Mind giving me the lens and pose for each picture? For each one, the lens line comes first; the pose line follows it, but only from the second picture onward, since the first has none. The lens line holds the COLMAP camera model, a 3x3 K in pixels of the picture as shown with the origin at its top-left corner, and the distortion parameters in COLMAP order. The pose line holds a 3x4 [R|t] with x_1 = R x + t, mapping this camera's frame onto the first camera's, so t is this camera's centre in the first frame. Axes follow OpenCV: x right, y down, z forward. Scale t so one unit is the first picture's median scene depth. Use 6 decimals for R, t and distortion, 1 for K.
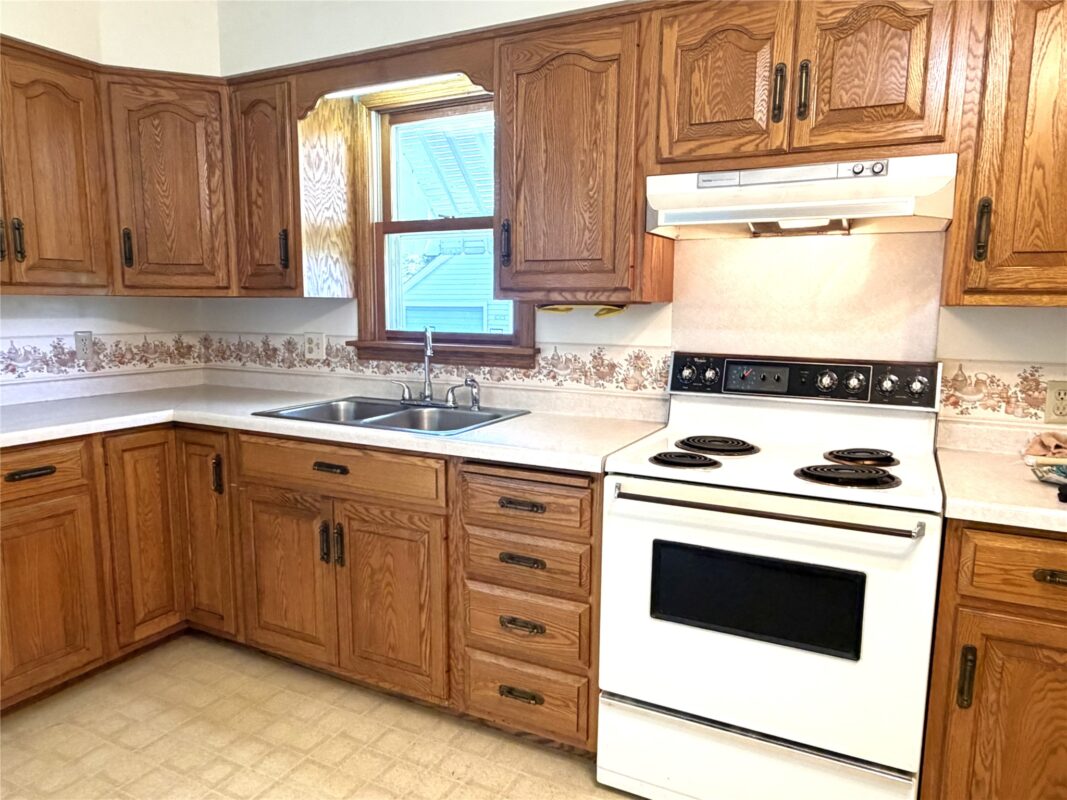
lens RADIAL K [[730.6, 0, 553.6], [0, 730.6, 406.9], [0, 0, 1]] dist [-0.000720, -0.000893]
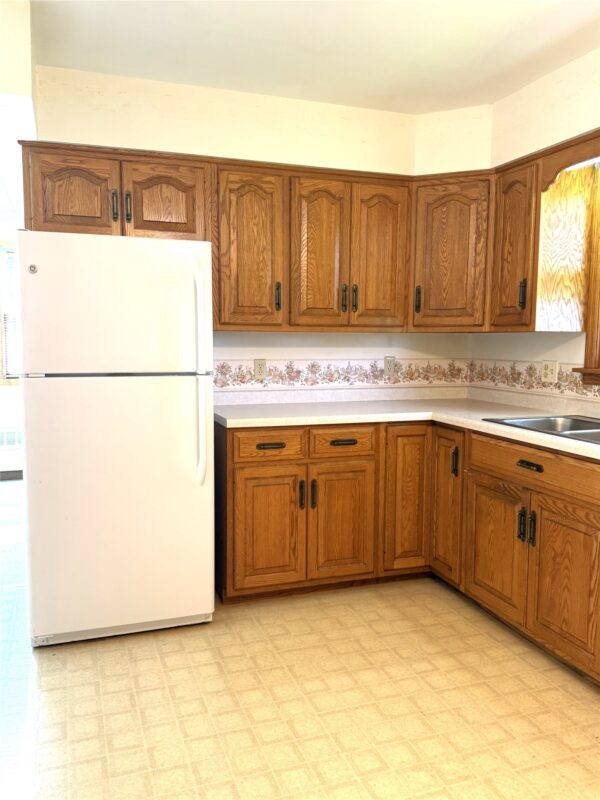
lens RADIAL K [[654.8, 0, 289.8], [0, 654.8, 401.8], [0, 0, 1]] dist [0.138349, -0.291140]
pose [[0.714465, 0.065562, -0.696593, 0.163759], [-0.097209, 0.995246, -0.006033, 0.018208], [0.692885, 0.072025, 0.717442, -0.103499]]
